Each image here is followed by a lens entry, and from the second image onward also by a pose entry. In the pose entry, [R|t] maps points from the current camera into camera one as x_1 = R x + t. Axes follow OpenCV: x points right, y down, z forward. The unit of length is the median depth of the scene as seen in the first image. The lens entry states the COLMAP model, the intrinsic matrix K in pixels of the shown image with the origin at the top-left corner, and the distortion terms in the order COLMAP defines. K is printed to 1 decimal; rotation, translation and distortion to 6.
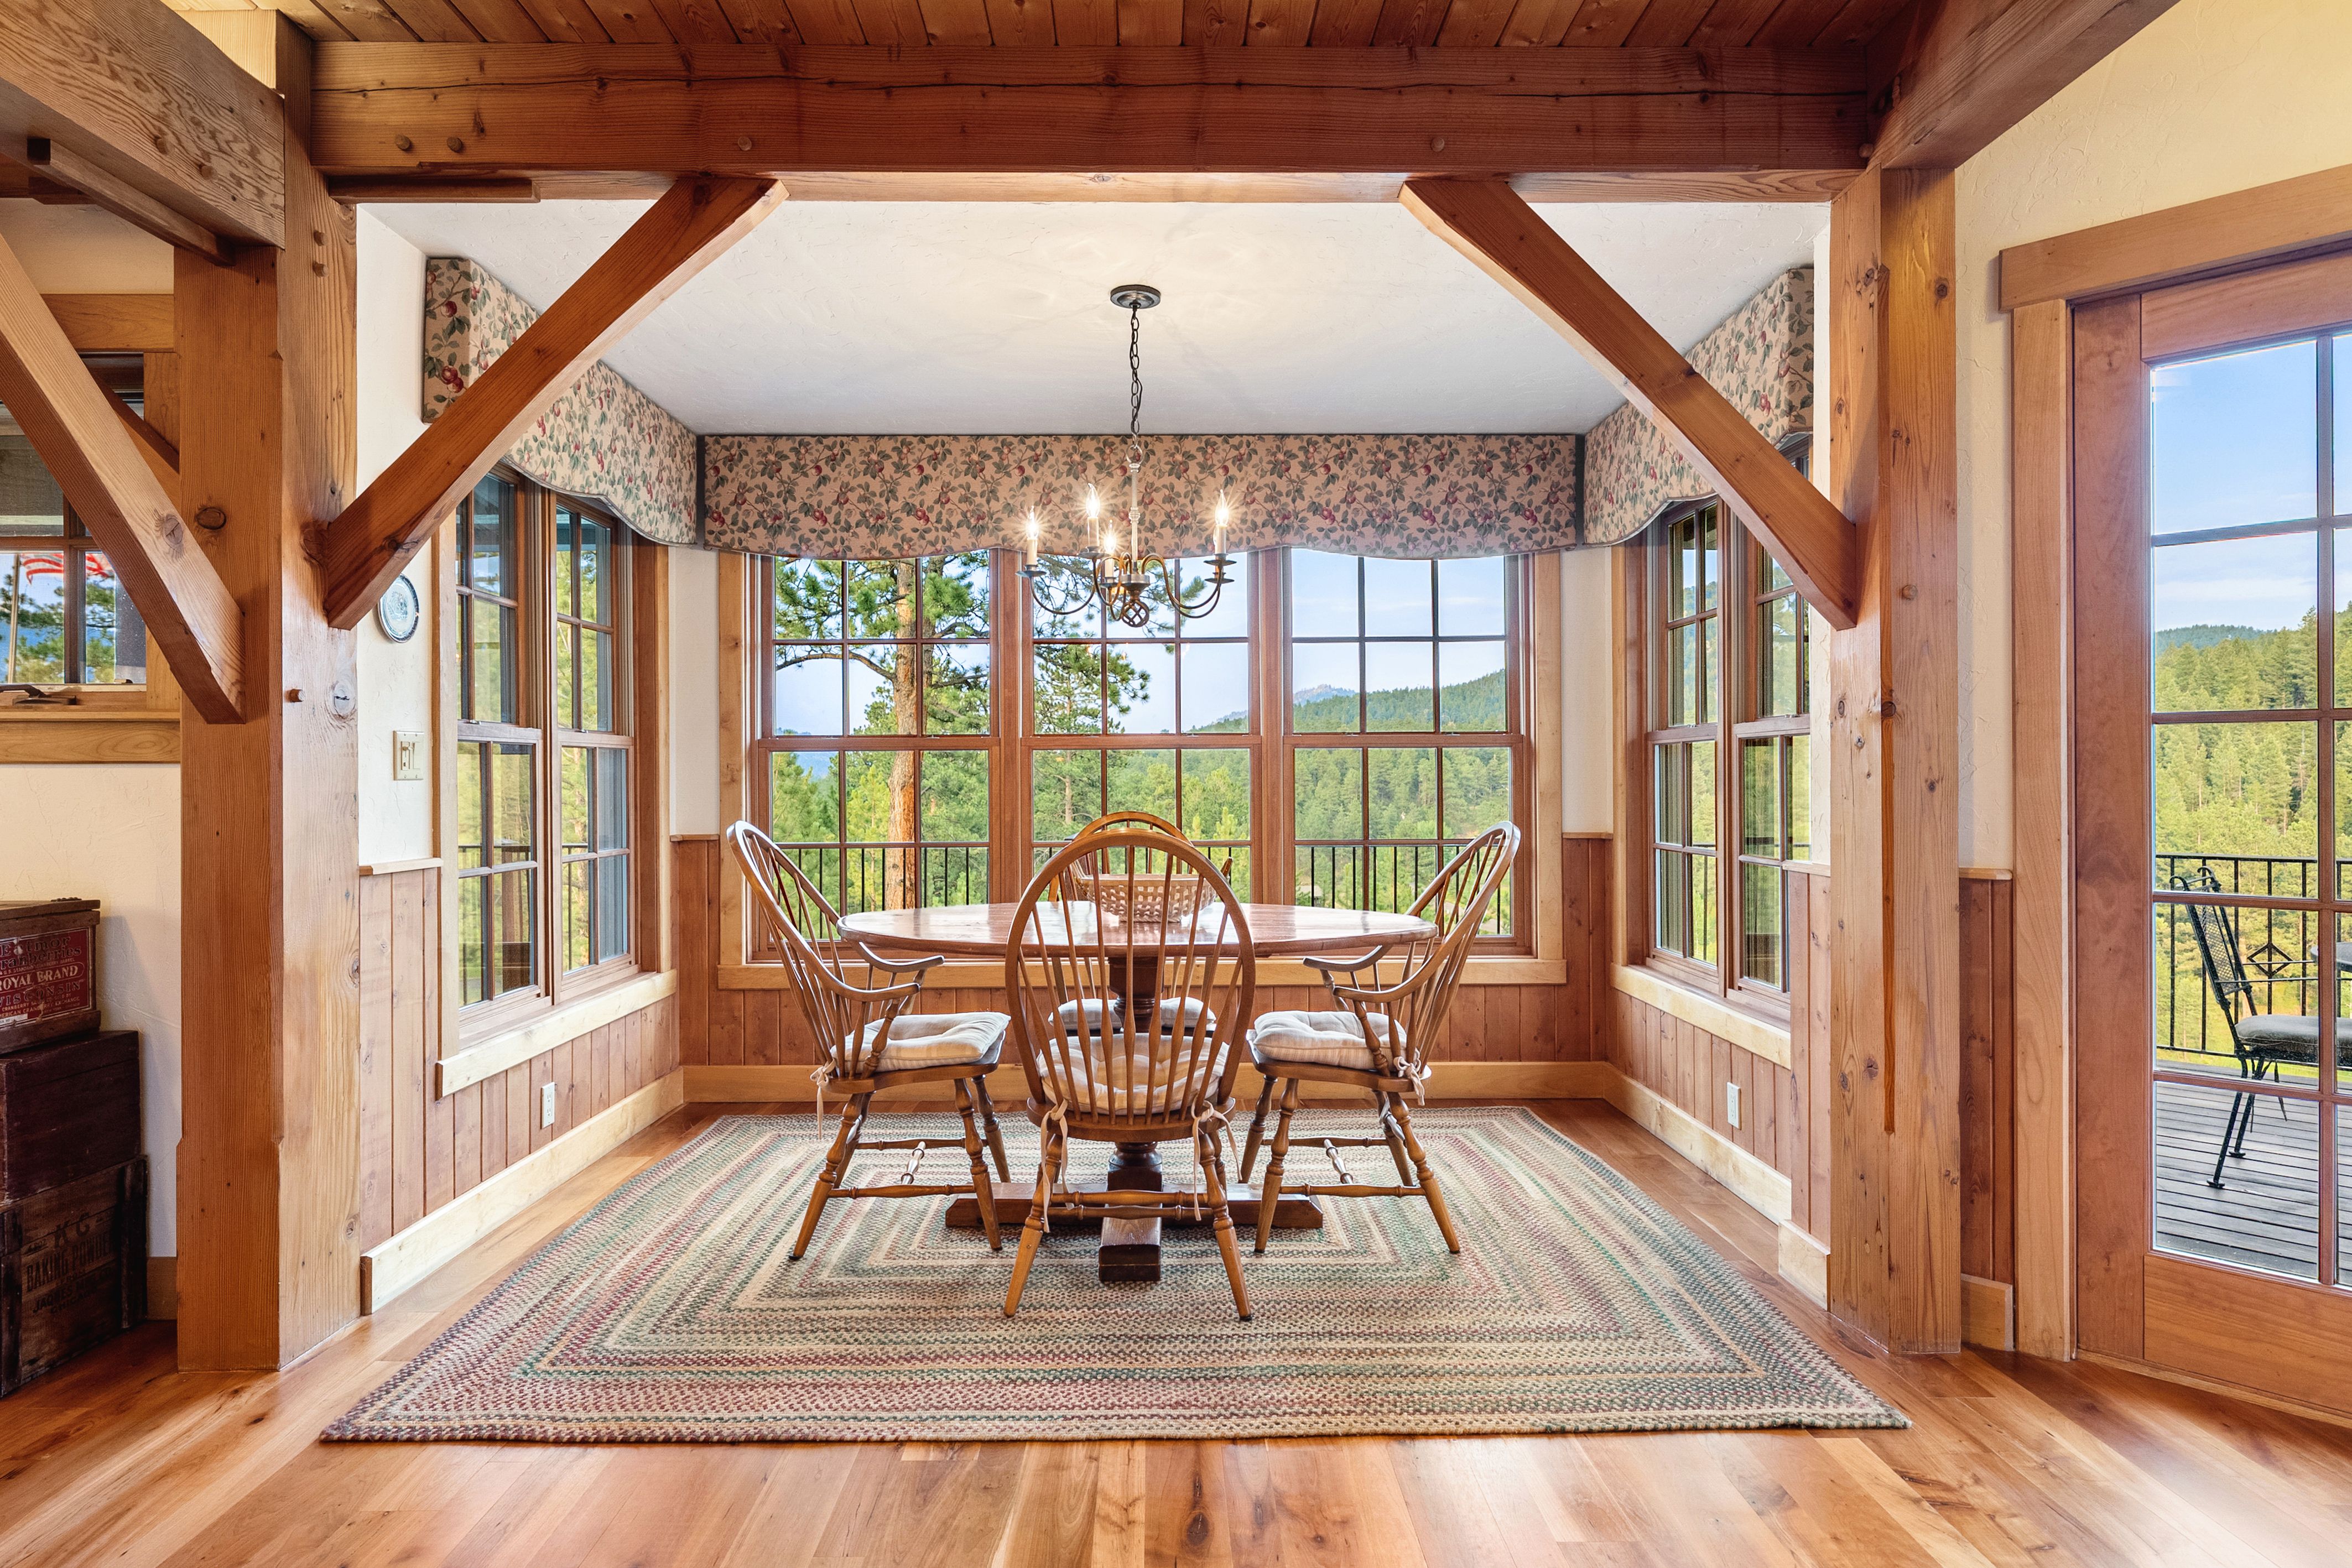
lens RADIAL K [[1257.4, 0, 1175.8], [0, 1257.4, 780.4], [0, 0, 1]] dist [0.003049, 0.000248]
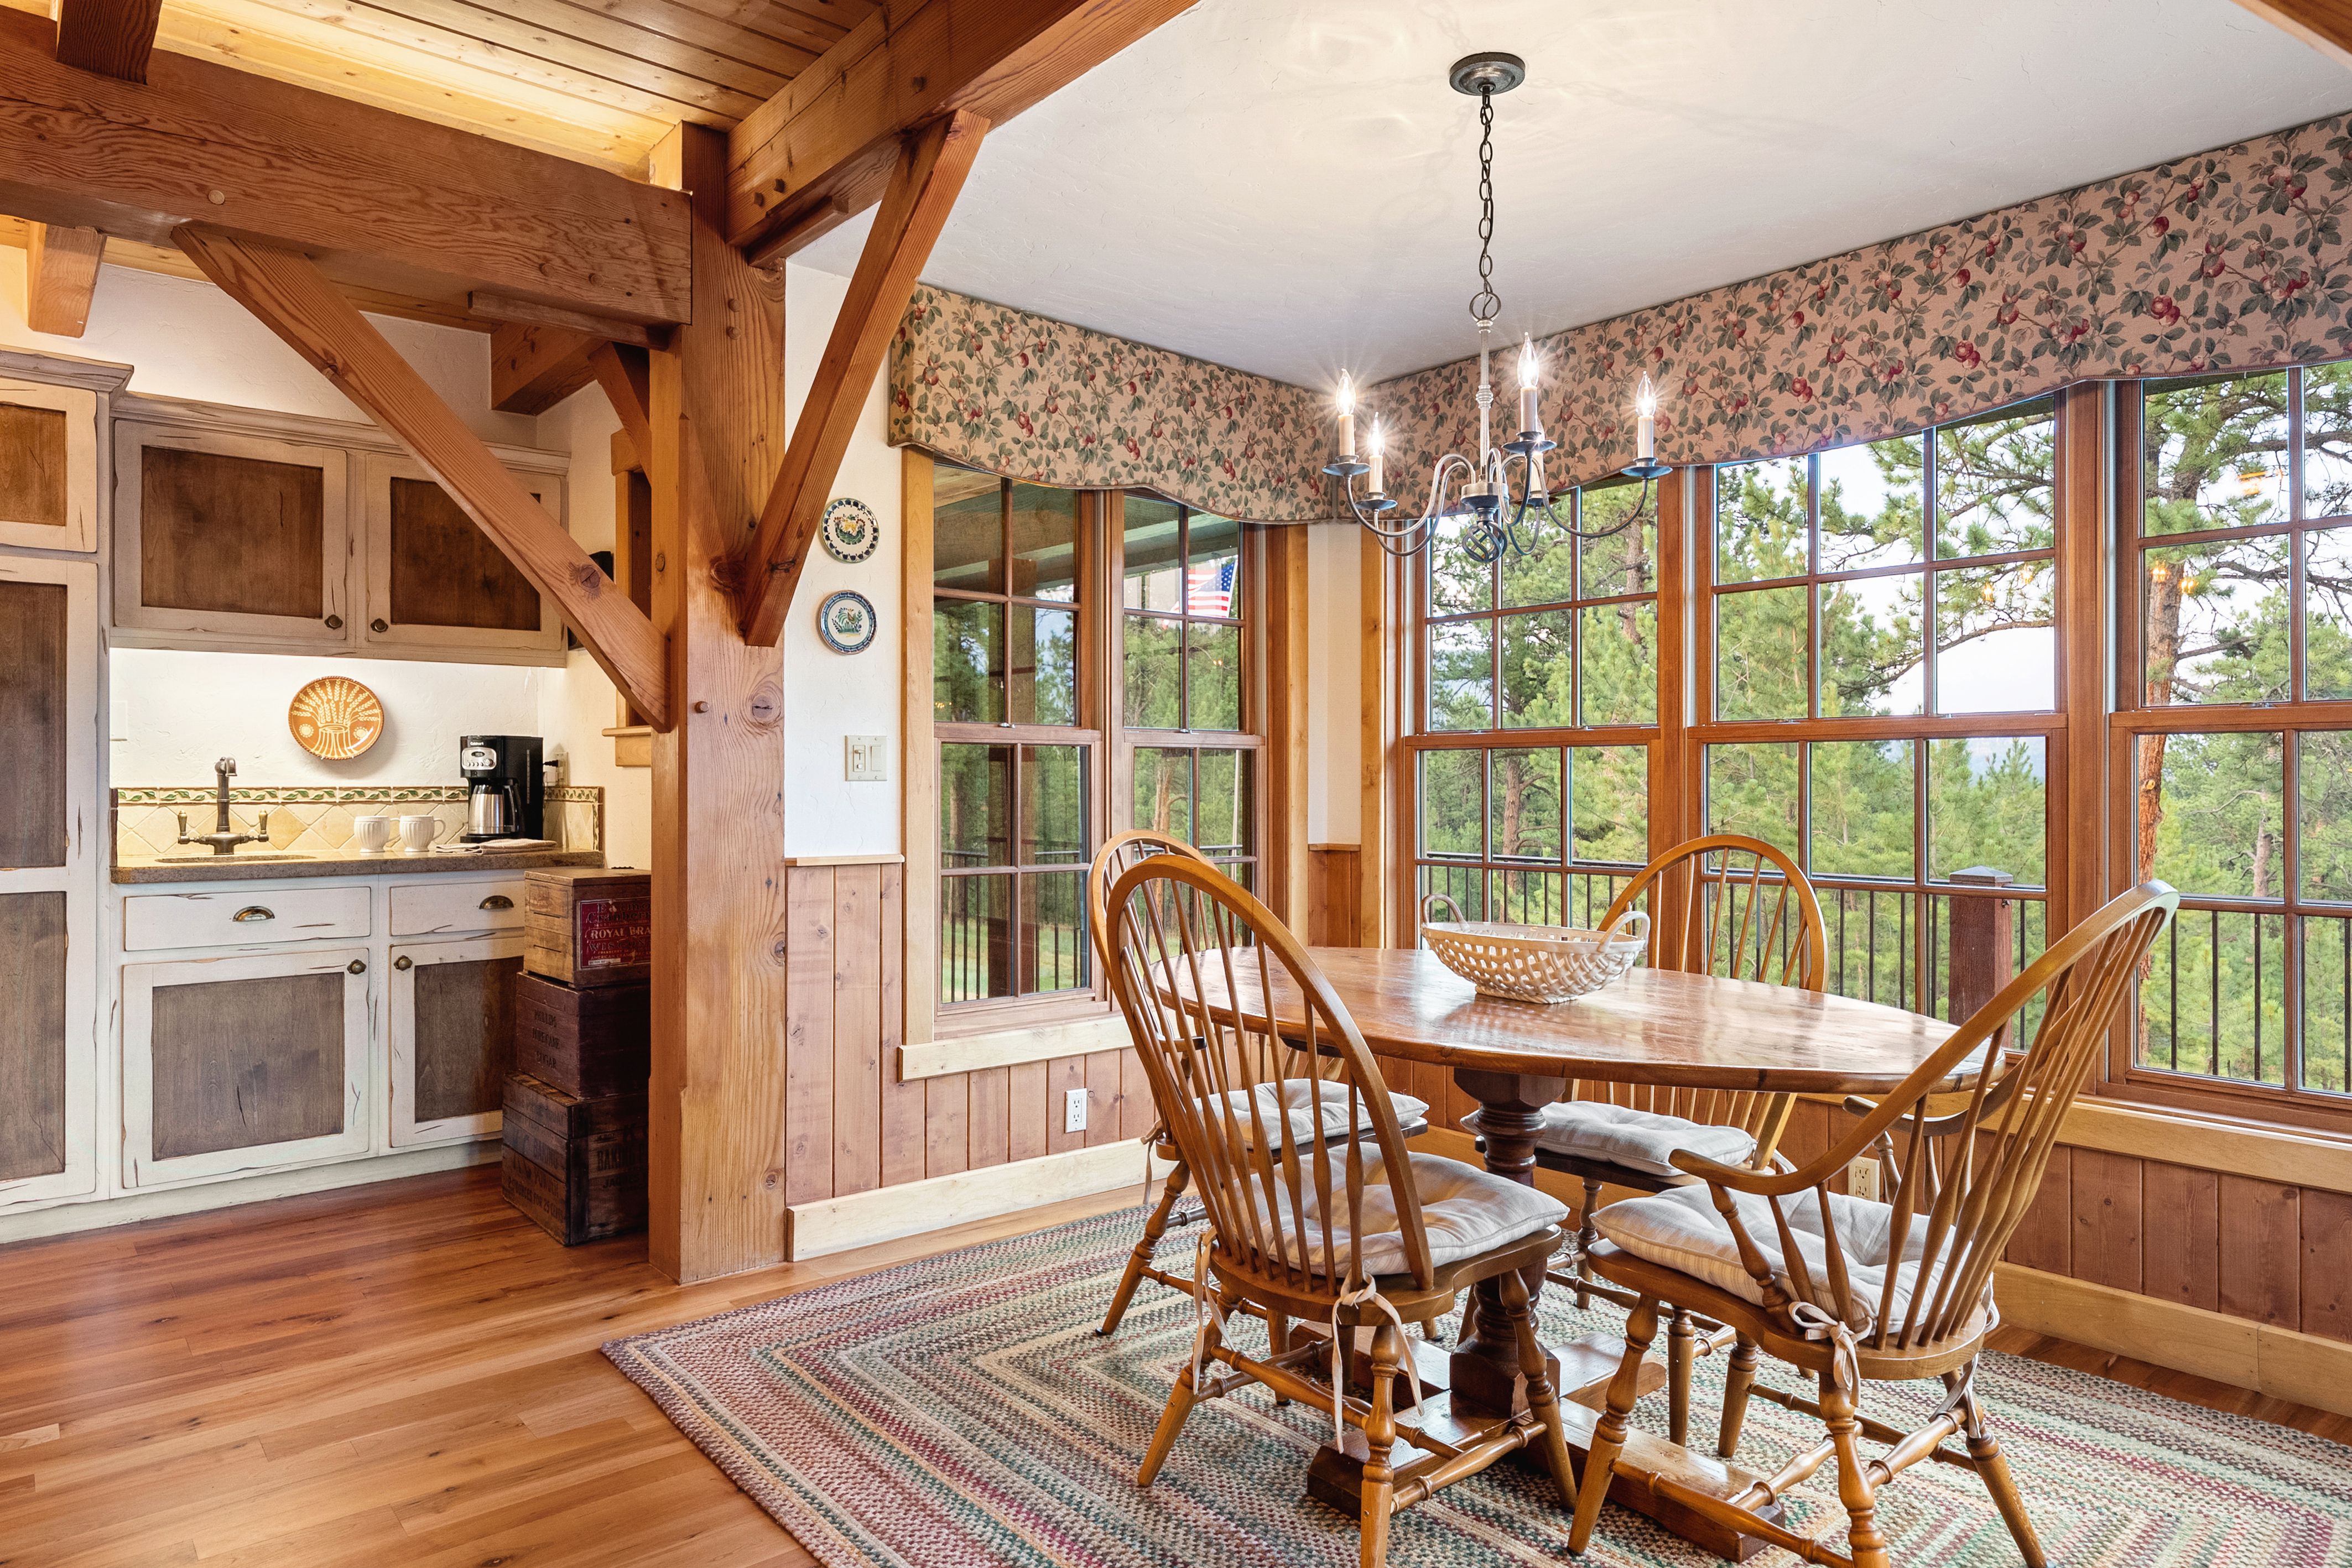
lens RADIAL K [[1419.4, 0, 1181.6], [0, 1419.4, 780.9], [0, 0, 1]] dist [0.003641, 0.000606]
pose [[0.646386, 0.005685, -0.762990, 0.525418], [-0.007473, 0.999971, 0.001120, -0.003684], [0.762974, 0.004978, 0.646410, 0.444761]]
